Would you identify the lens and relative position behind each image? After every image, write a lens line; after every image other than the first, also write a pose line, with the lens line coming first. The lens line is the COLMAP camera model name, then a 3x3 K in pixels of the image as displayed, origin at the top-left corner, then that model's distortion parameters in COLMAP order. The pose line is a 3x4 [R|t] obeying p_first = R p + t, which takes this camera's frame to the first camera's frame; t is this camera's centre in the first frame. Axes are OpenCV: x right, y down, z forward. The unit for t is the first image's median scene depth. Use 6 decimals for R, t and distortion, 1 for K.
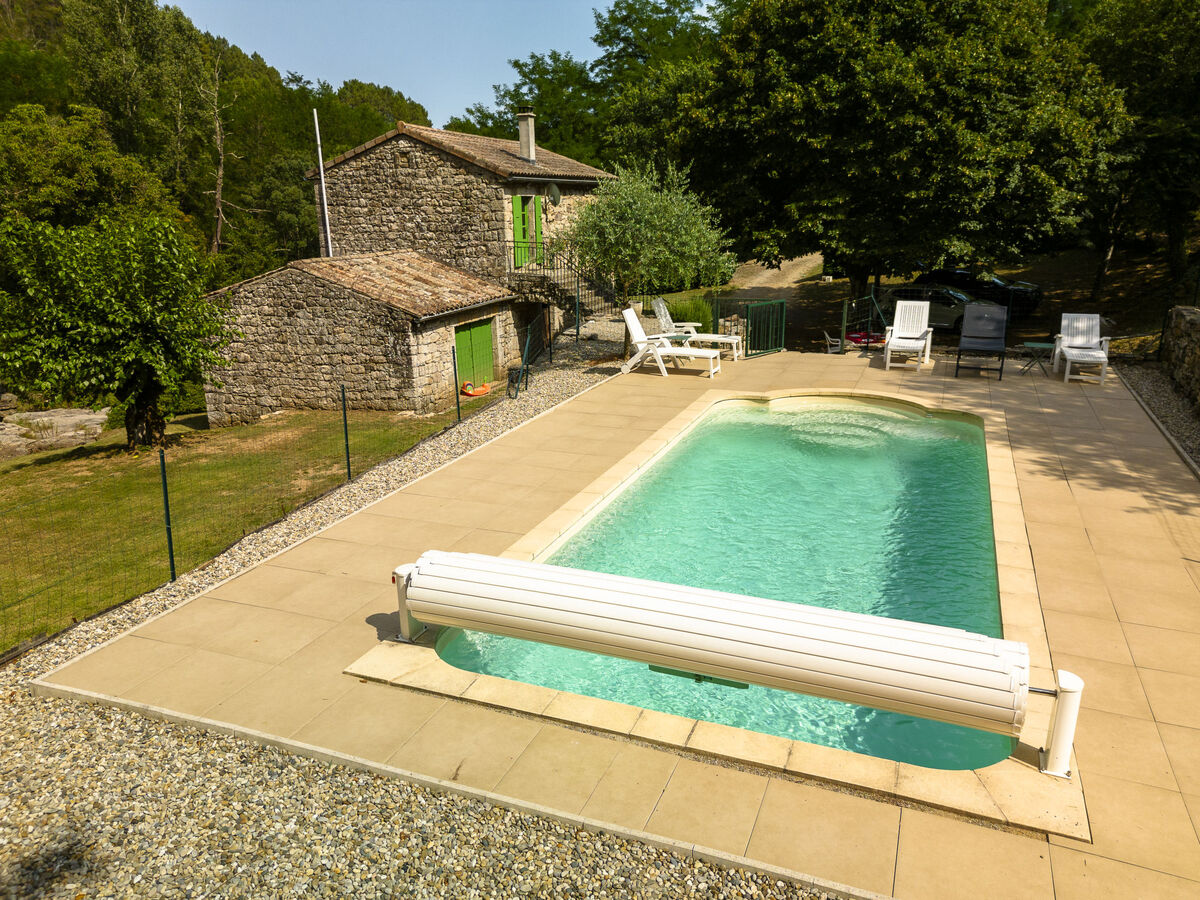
lens RADIAL K [[863.9, 0, 617.8], [0, 863.9, 448.3], [0, 0, 1]] dist [0.037629, -0.004806]
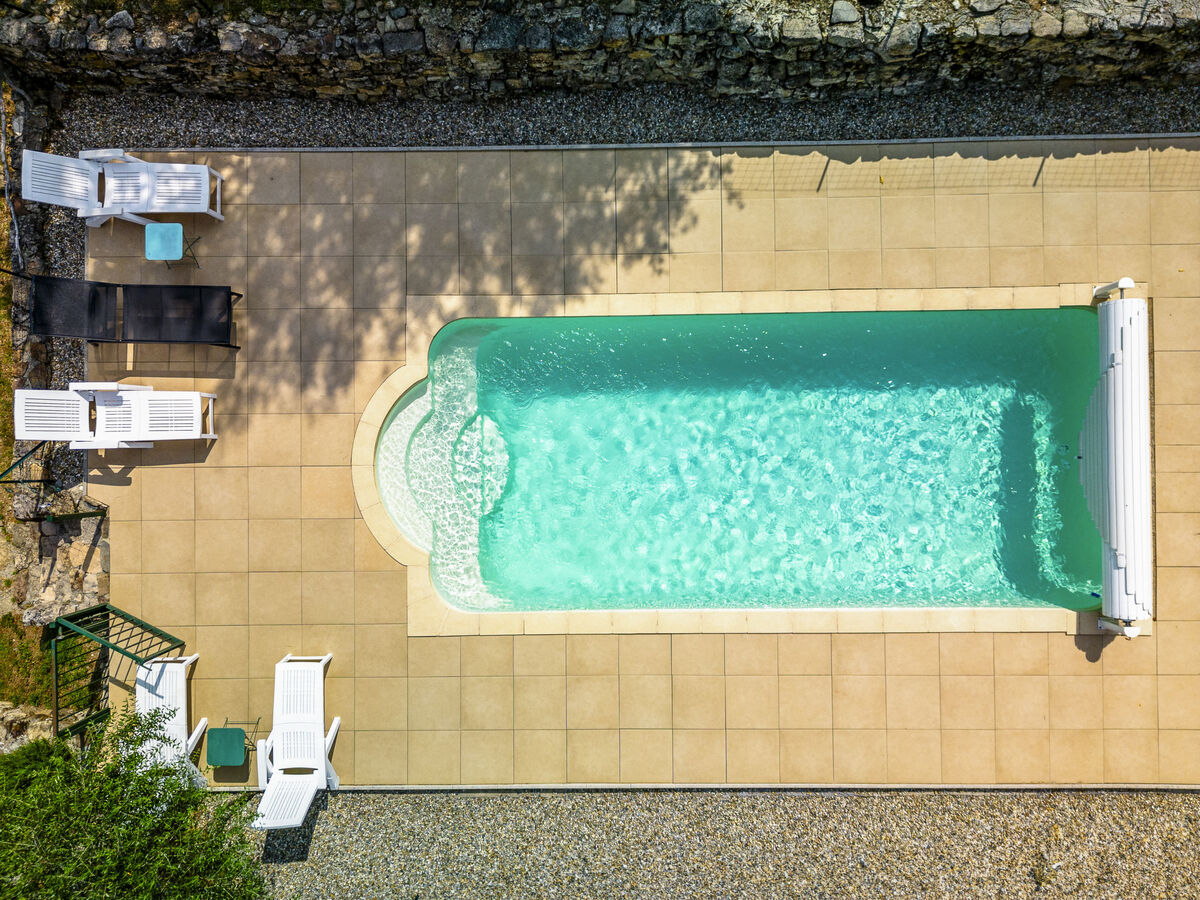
lens RADIAL K [[863.9, 0, 617.8], [0, 863.9, 448.3], [0, 0, 1]] dist [0.037629, -0.004806]
pose [[-0.362592, -0.931530, 0.027908, 0.082214], [0.281133, -0.080780, 0.956263, -0.361137], [-0.888533, 0.354579, 0.291174, 0.268346]]
